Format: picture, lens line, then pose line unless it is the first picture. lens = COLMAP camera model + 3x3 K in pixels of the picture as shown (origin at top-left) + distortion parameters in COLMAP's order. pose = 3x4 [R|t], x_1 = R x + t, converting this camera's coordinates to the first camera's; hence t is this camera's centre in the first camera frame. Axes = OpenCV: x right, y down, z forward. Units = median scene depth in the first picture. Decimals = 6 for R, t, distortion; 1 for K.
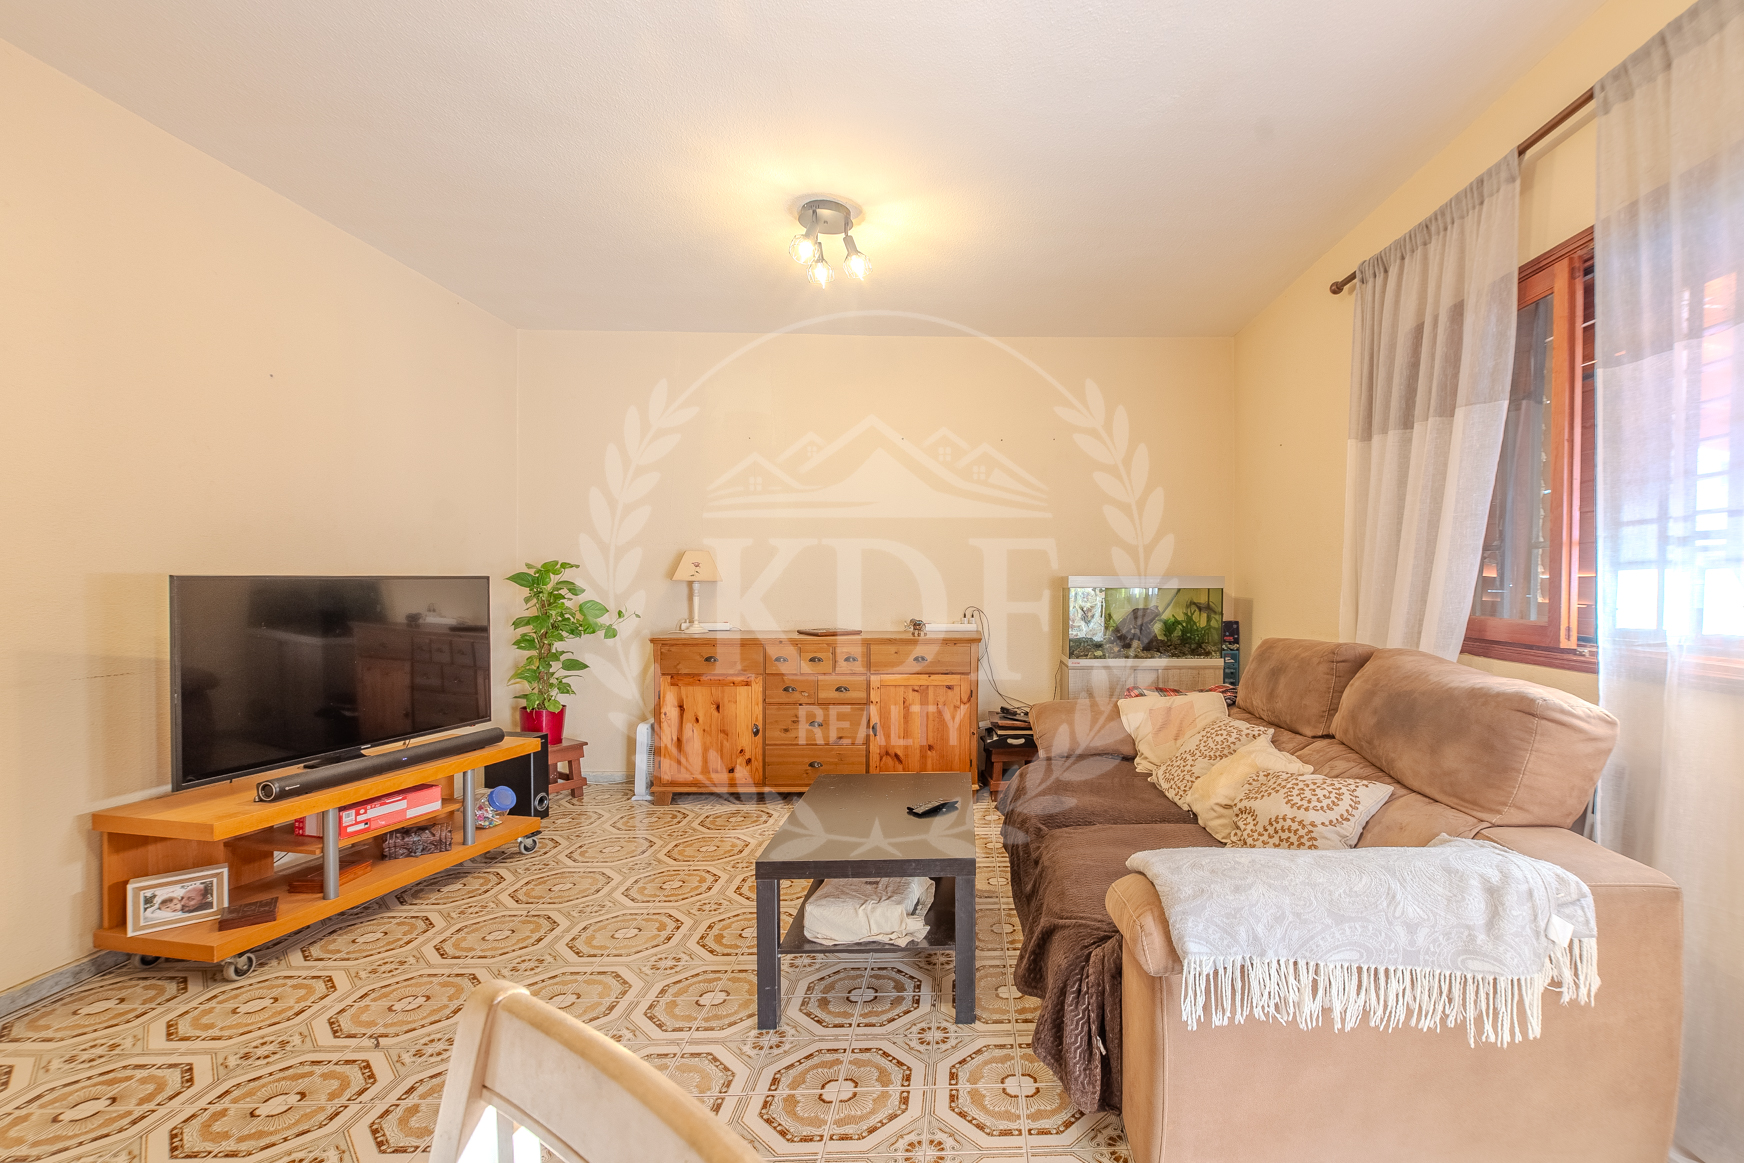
lens RADIAL K [[694.7, 0, 870.1], [0, 694.7, 565.2], [0, 0, 1]] dist [-0.001256, 0.000563]
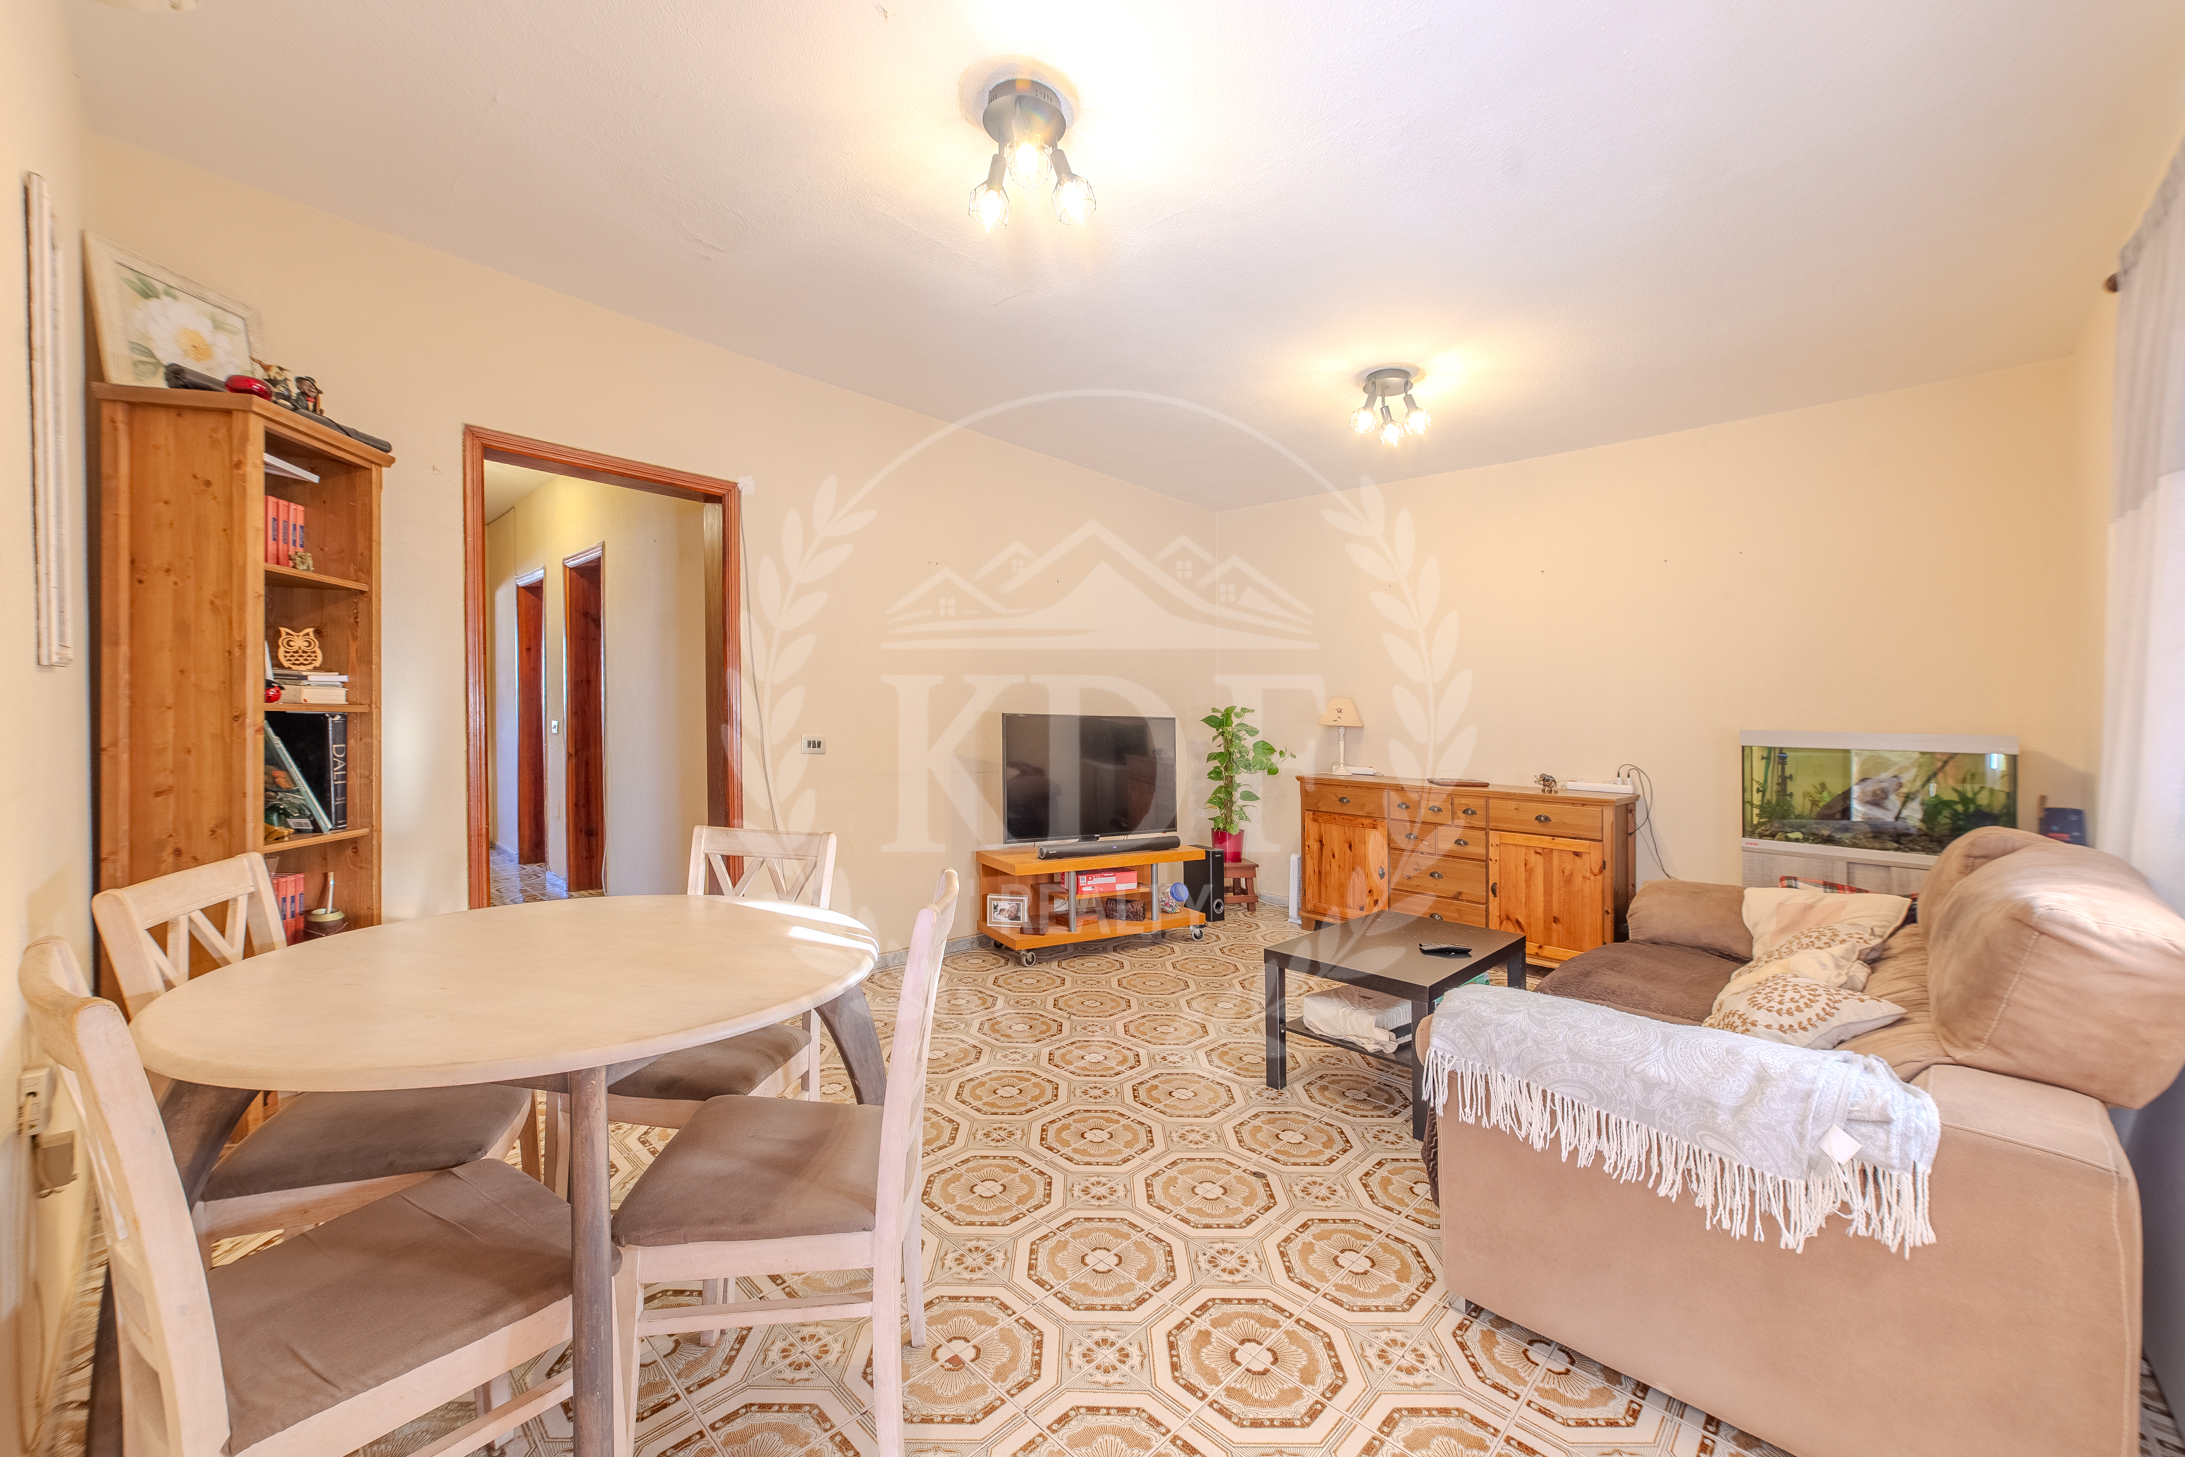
lens RADIAL K [[870.4, 0, 1094.7], [0, 870.4, 714.8], [0, 0, 1]] dist [-0.001256, 0.000563]
pose [[0.672715, 0.012886, -0.739790, 0.602264], [-0.008401, 0.999917, 0.009778, -0.005309], [0.739854, -0.000362, 0.672767, -0.213552]]
